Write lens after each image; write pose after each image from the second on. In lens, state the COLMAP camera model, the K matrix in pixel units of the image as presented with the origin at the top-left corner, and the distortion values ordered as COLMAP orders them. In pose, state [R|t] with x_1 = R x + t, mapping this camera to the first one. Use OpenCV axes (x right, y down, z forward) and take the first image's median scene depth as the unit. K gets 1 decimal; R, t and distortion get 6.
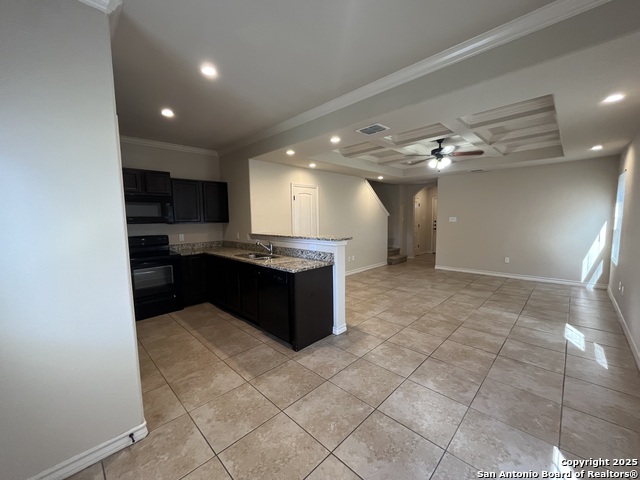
lens RADIAL K [[257.7, 0, 319.5], [0, 257.7, 240.2], [0, 0, 1]] dist [-0.001712, -0.000335]
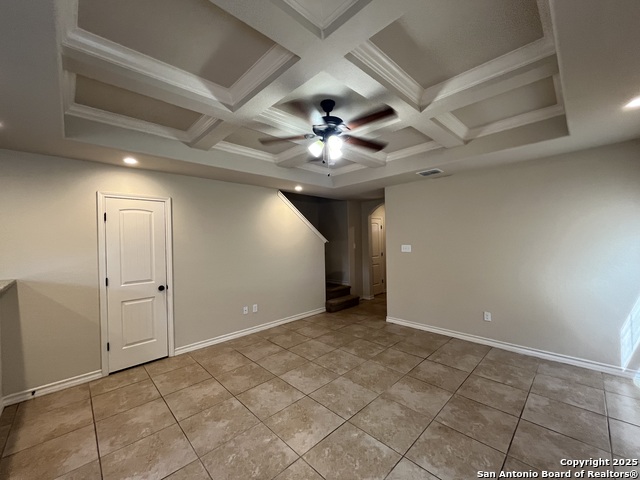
lens RADIAL K [[257.7, 0, 319.5], [0, 257.7, 240.2], [0, 0, 1]] dist [-0.001712, -0.000335]
pose [[0.999768, -0.004332, -0.021092, 0.491303], [0.002493, 0.996251, -0.086472, -0.072112], [0.021388, 0.086399, 0.996031, 0.527675]]
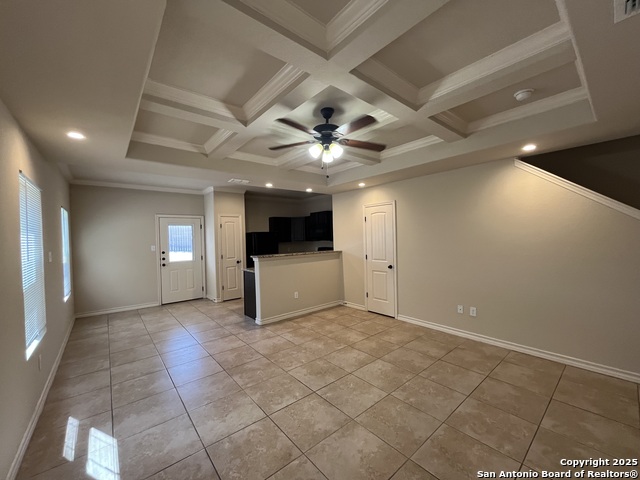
lens RADIAL K [[257.7, 0, 319.5], [0, 257.7, 240.2], [0, 0, 1]] dist [-0.001712, -0.000335]
pose [[-0.093009, 0.031312, -0.995173, 1.127207], [-0.064727, 0.997201, 0.037426, -0.131811], [0.993559, 0.067895, -0.090722, 1.125123]]
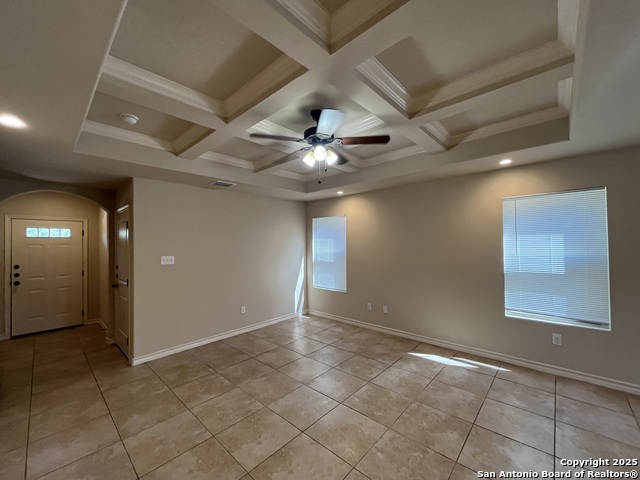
lens RADIAL K [[257.7, 0, 319.5], [0, 257.7, 240.2], [0, 0, 1]] dist [-0.001712, -0.000335]
pose [[-0.034931, 0.033927, 0.998814, -0.074550], [0.106758, 0.993832, -0.030024, -0.115475], [-0.993671, 0.105582, -0.038337, 1.114311]]
